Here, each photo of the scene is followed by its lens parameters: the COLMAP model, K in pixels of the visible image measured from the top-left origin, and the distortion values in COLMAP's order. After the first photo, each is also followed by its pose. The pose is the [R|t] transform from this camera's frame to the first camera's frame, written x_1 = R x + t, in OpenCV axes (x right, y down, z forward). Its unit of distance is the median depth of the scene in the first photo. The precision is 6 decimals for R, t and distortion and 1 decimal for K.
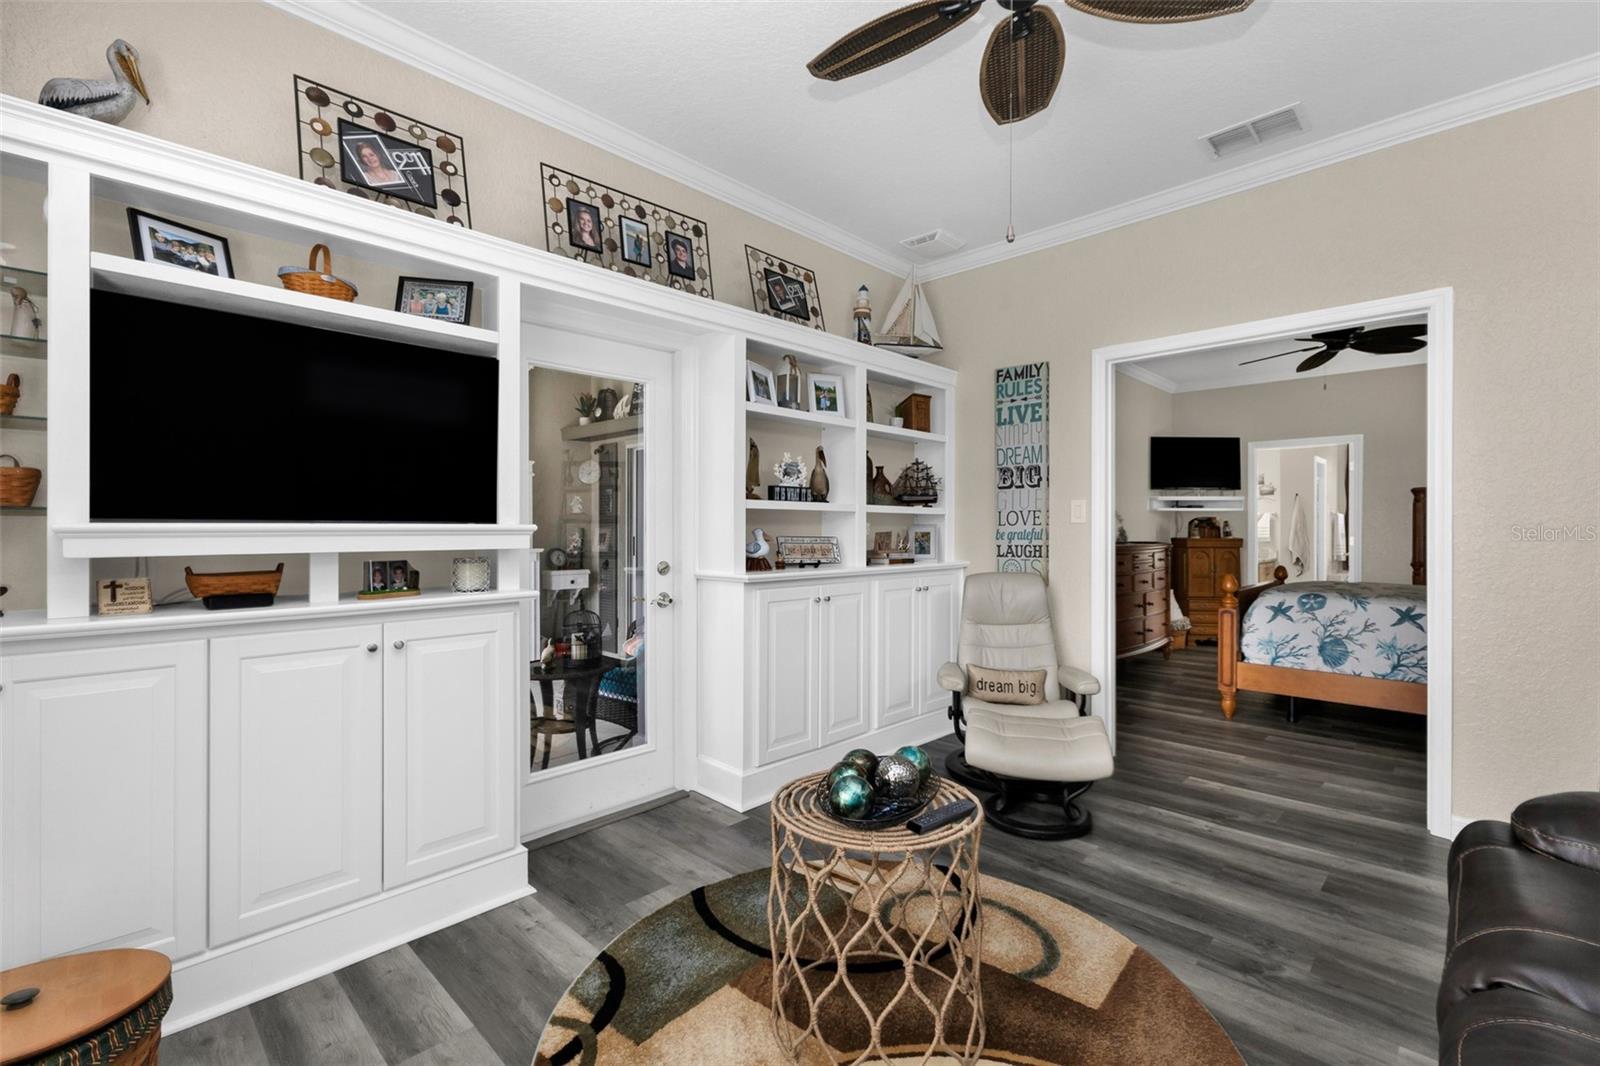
lens RADIAL K [[709.1, 0, 800.0], [0, 709.1, 533.0], [0, 0, 1]] dist [0.001129, -0.000026]
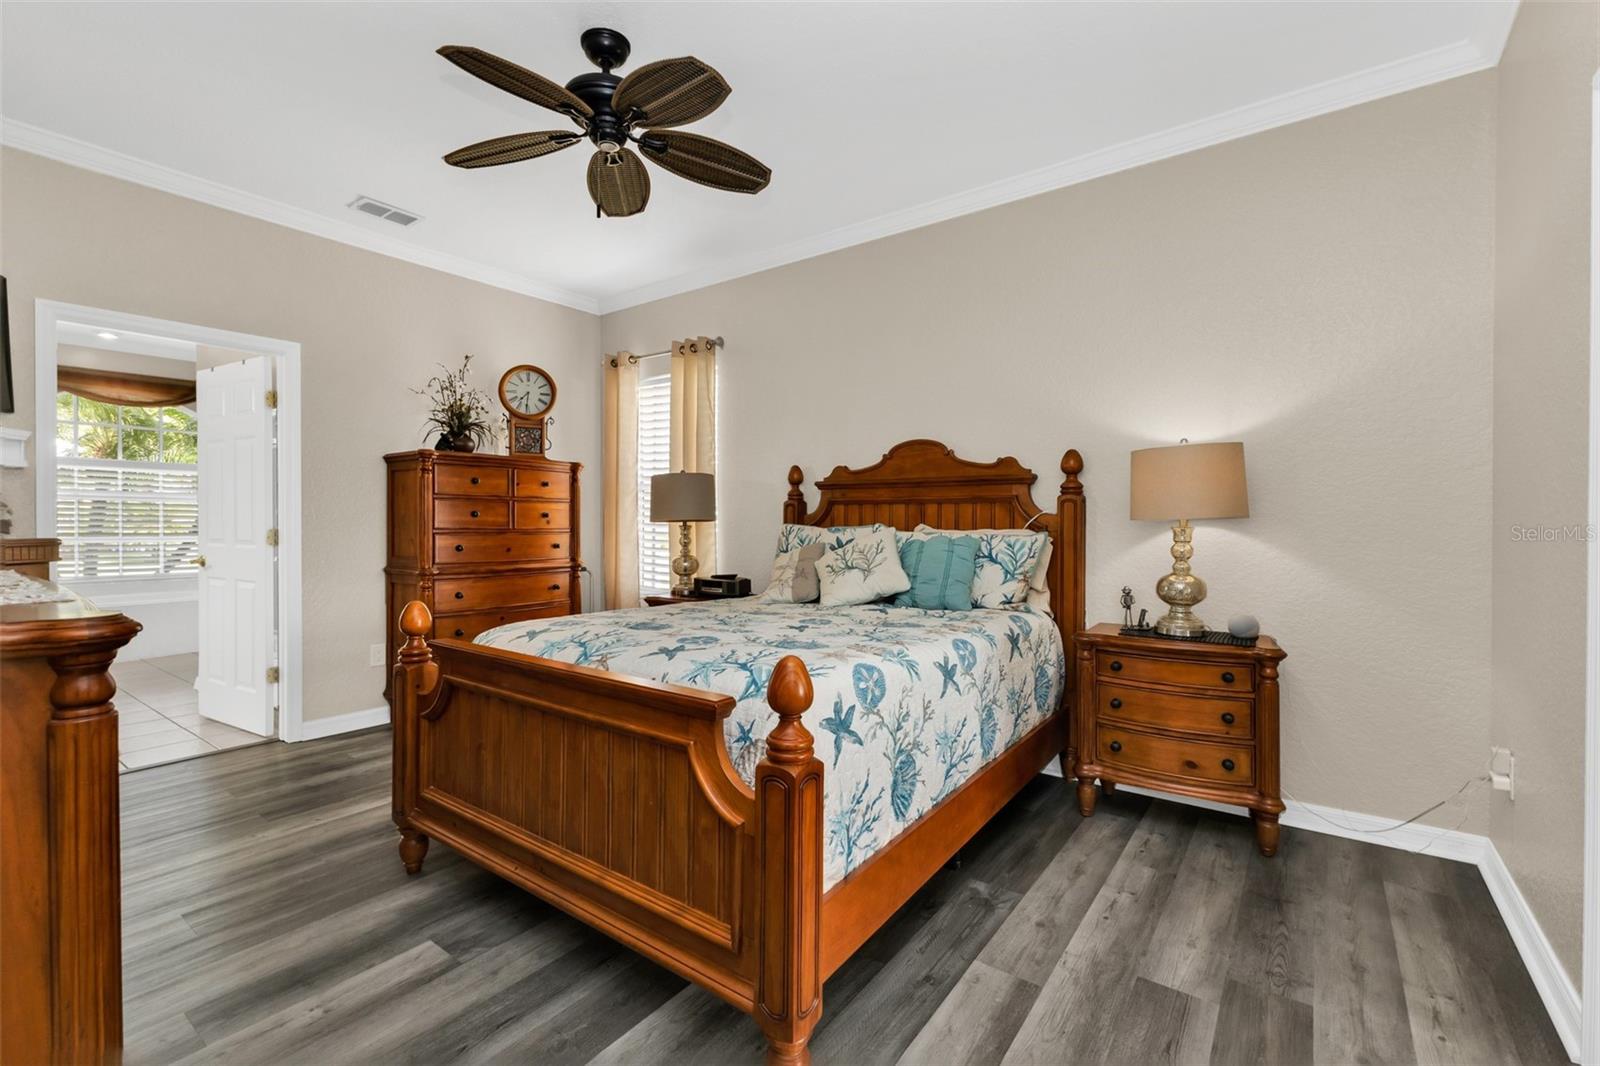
lens RADIAL K [[690.7, 0, 803.1], [0, 690.7, 525.5], [0, 0, 1]] dist [0.001450, -0.000509]
pose [[-0.145328, -0.008157, 0.989350, 0.208536], [0.002142, 0.999961, 0.008560, -0.001662], [-0.989381, 0.003363, -0.145305, 0.725565]]
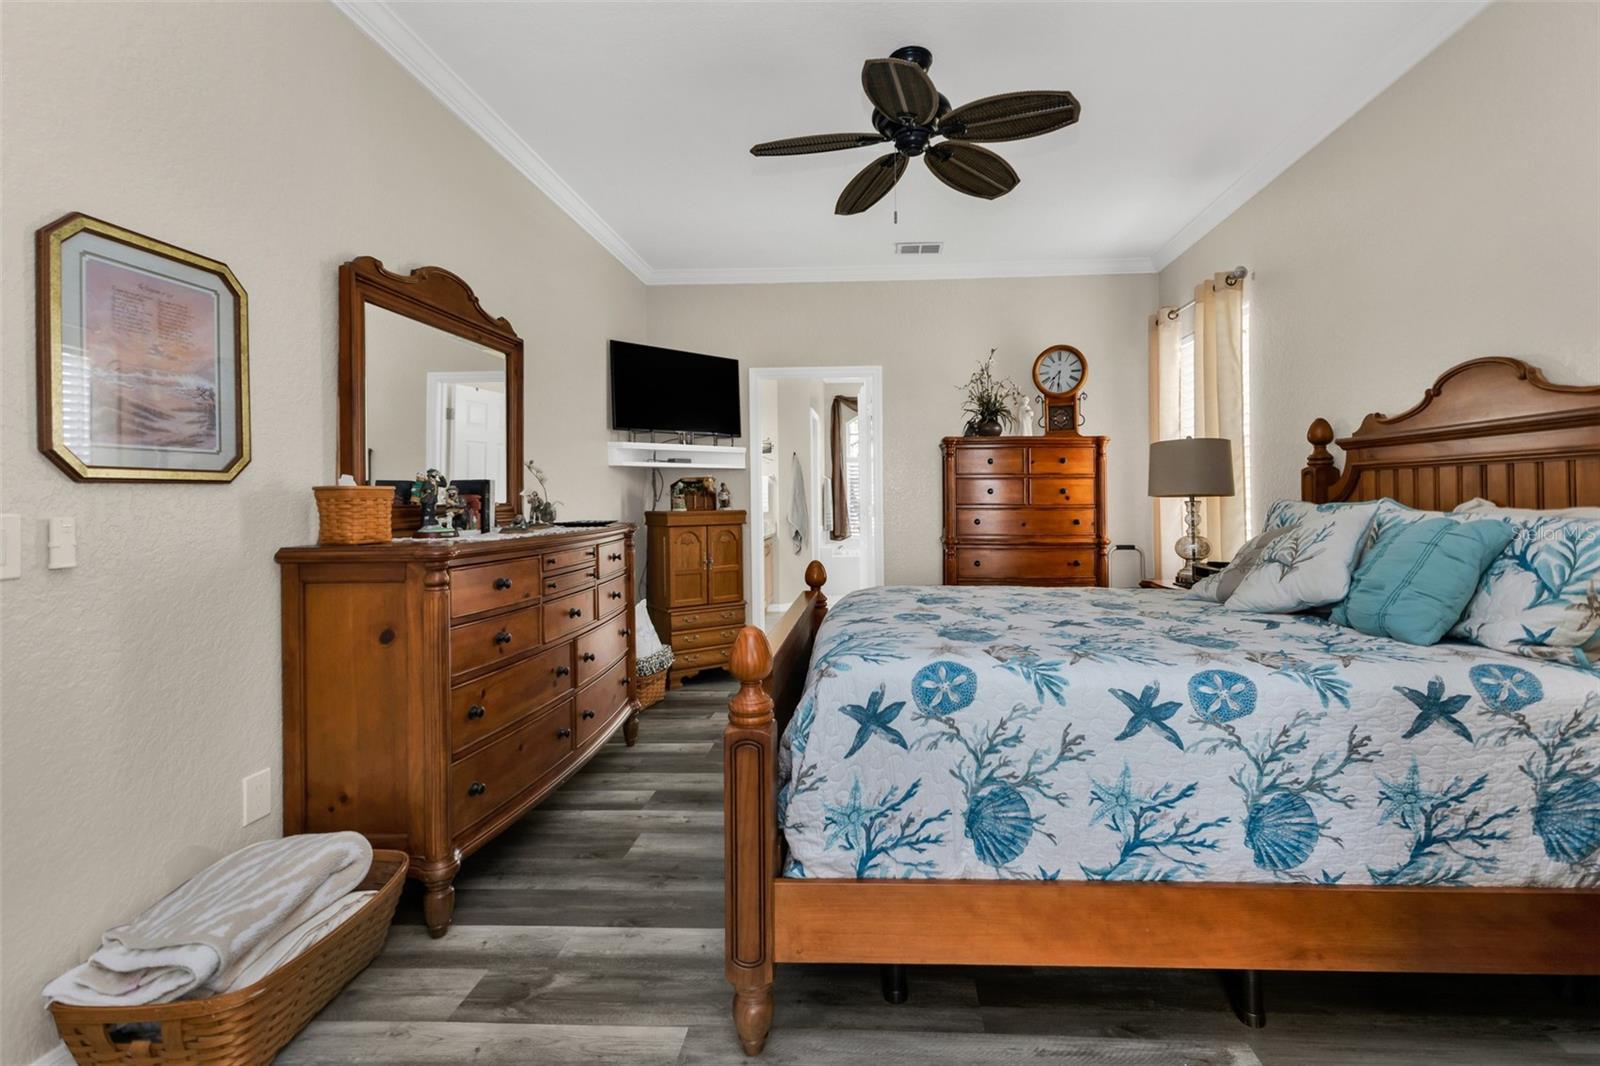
lens RADIAL K [[708.5, 0, 852.3], [0, 708.5, 492.8], [0, 0, 1]] dist [0.015428, -0.011088]
pose [[0.742062, -0.003889, 0.670320, 0.287787], [0.013092, 0.999877, -0.008693, -0.001501], [-0.670203, 0.015227, 0.742022, 0.497665]]
